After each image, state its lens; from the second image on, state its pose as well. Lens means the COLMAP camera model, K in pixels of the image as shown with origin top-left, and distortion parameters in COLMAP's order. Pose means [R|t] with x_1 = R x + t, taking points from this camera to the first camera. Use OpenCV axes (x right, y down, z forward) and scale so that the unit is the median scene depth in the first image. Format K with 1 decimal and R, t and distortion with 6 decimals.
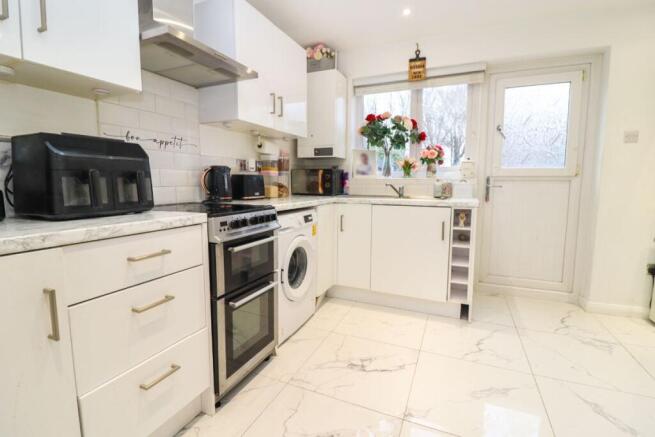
lens RADIAL K [[318.7, 0, 326.6], [0, 318.7, 215.8], [0, 0, 1]] dist [-0.002365, -0.000691]
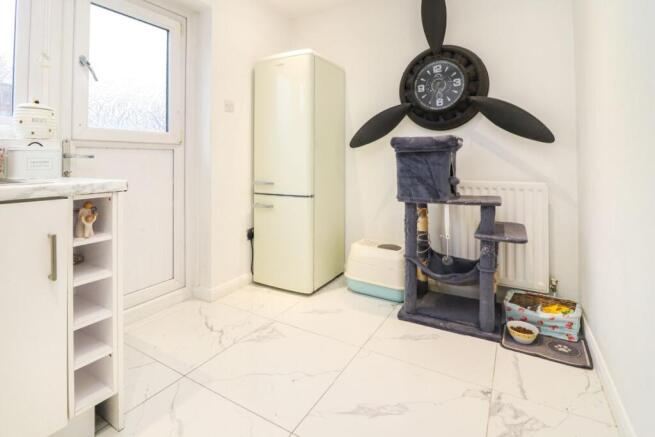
lens RADIAL K [[321.5, 0, 327.6], [0, 321.5, 156.7], [0, 0, 1]] dist [-0.000529, -0.000109]
pose [[0.120159, 0.013056, 0.992669, -0.006531], [0.110553, 0.993518, -0.026450, -0.029717], [-0.986580, 0.112921, 0.117937, 0.566581]]
